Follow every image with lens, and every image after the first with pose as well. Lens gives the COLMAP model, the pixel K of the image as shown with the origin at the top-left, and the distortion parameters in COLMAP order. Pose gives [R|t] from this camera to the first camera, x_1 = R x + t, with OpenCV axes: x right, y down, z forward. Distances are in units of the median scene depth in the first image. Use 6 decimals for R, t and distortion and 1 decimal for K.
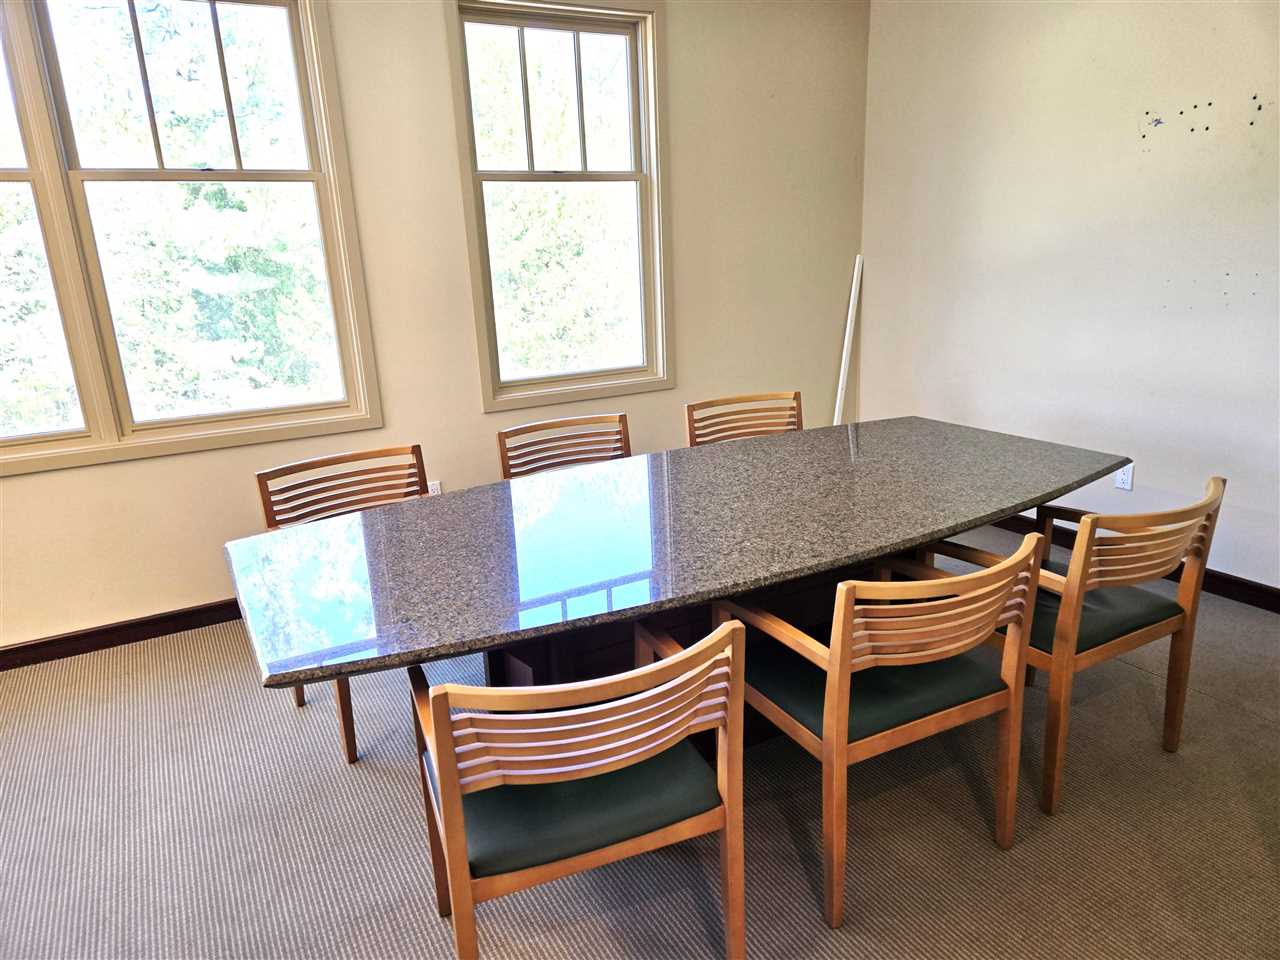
lens RADIAL K [[873.3, 0, 640.0], [0, 873.3, 480.0], [0, 0, 1]] dist [0.076765, -0.001547]
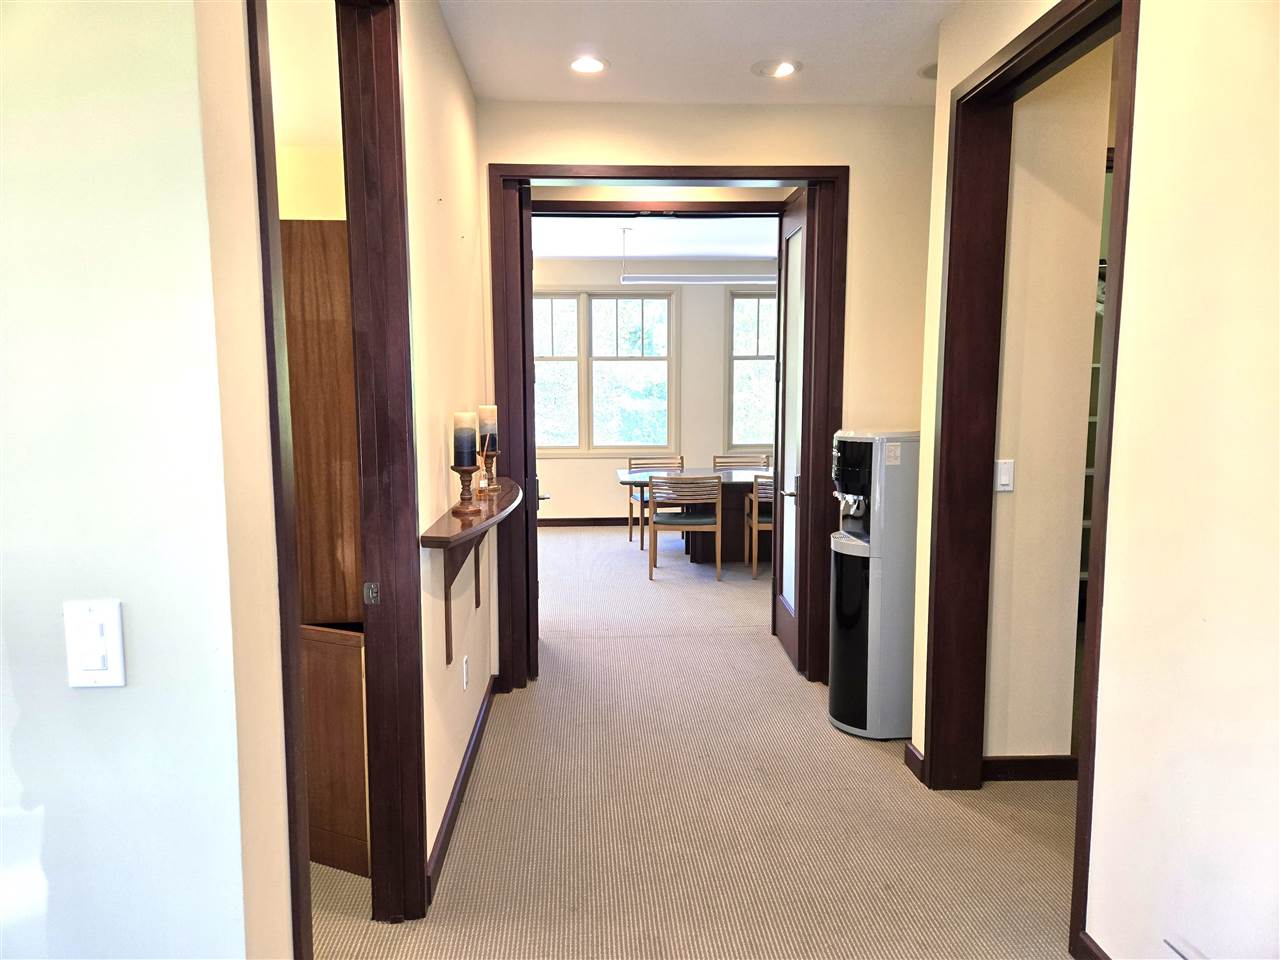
lens RADIAL K [[873.3, 0, 640.0], [0, 873.3, 480.0], [0, 0, 1]] dist [0.076765, -0.001547]
pose [[0.905453, 0.085503, -0.415746, 0.599559], [-0.146183, 0.982394, -0.116332, 0.289364], [0.398479, 0.166108, 0.902010, -1.171246]]
